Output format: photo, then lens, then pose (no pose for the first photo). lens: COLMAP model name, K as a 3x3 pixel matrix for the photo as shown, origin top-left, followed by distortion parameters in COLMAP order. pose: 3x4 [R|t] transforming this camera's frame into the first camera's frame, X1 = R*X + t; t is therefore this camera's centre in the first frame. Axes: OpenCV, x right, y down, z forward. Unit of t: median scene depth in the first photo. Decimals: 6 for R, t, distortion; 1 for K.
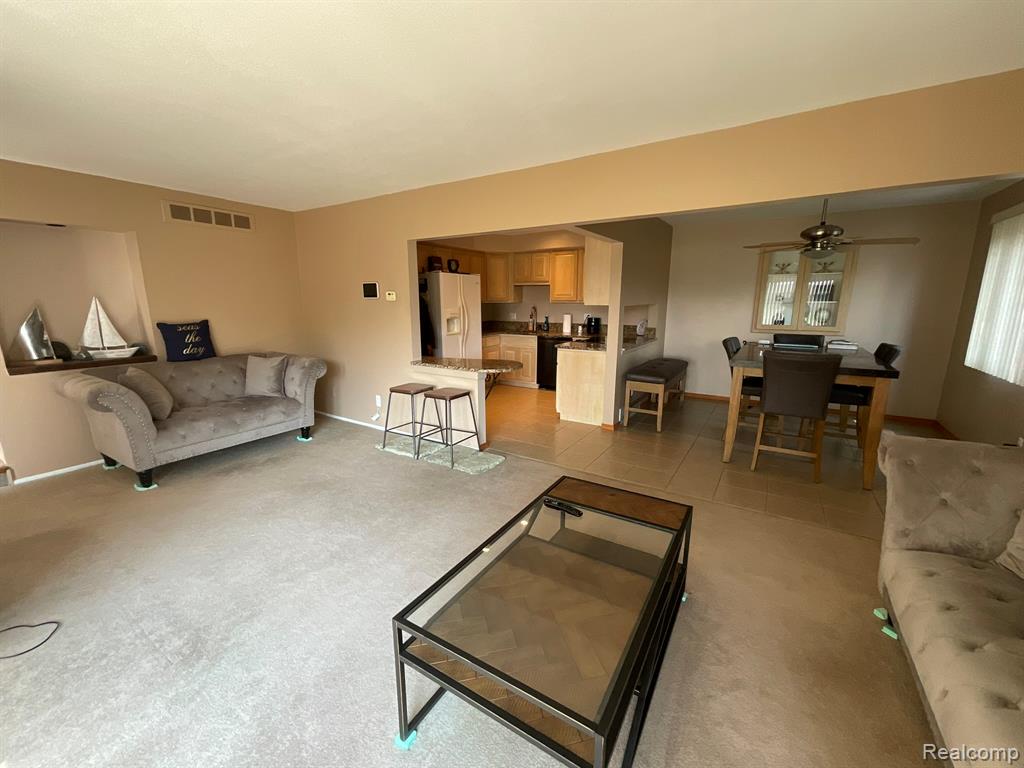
lens RADIAL K [[411.8, 0, 512.0], [0, 411.8, 384.0], [0, 0, 1]] dist [-0.006079, 0.000190]
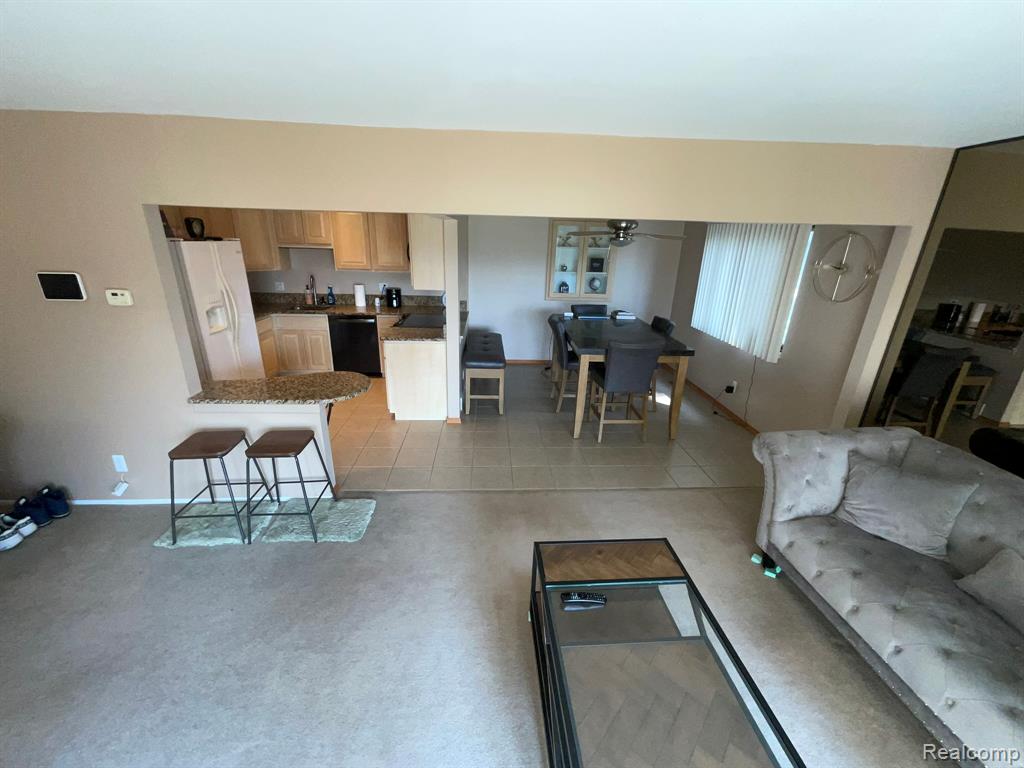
lens RADIAL K [[411.8, 0, 512.0], [0, 411.8, 384.0], [0, 0, 1]] dist [-0.006079, 0.000190]
pose [[0.810783, -0.175987, 0.558264, -0.151162], [0.089719, 0.979827, 0.178579, -0.118374], [-0.578430, -0.094702, 0.810216, 0.150826]]
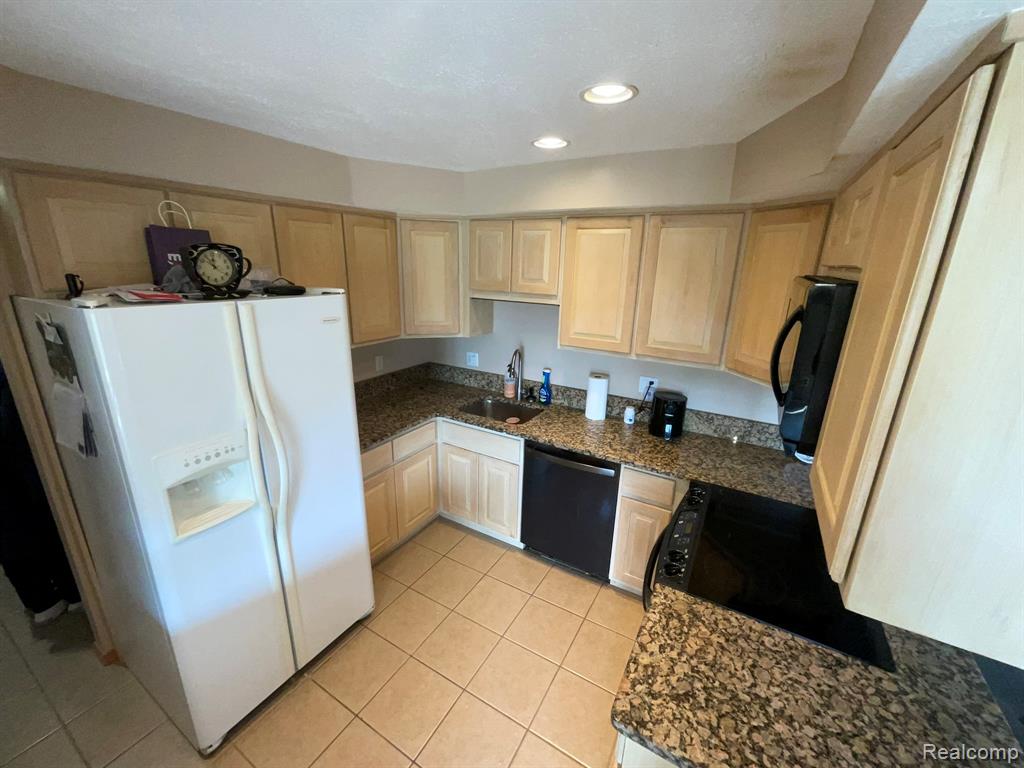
lens RADIAL K [[411.8, 0, 512.0], [0, 411.8, 384.0], [0, 0, 1]] dist [-0.006079, 0.000190]
pose [[0.999226, 0.010034, 0.038046, 0.042114], [-0.013280, 0.996201, 0.086063, -0.251602], [-0.037038, -0.086502, 0.995563, 0.765983]]
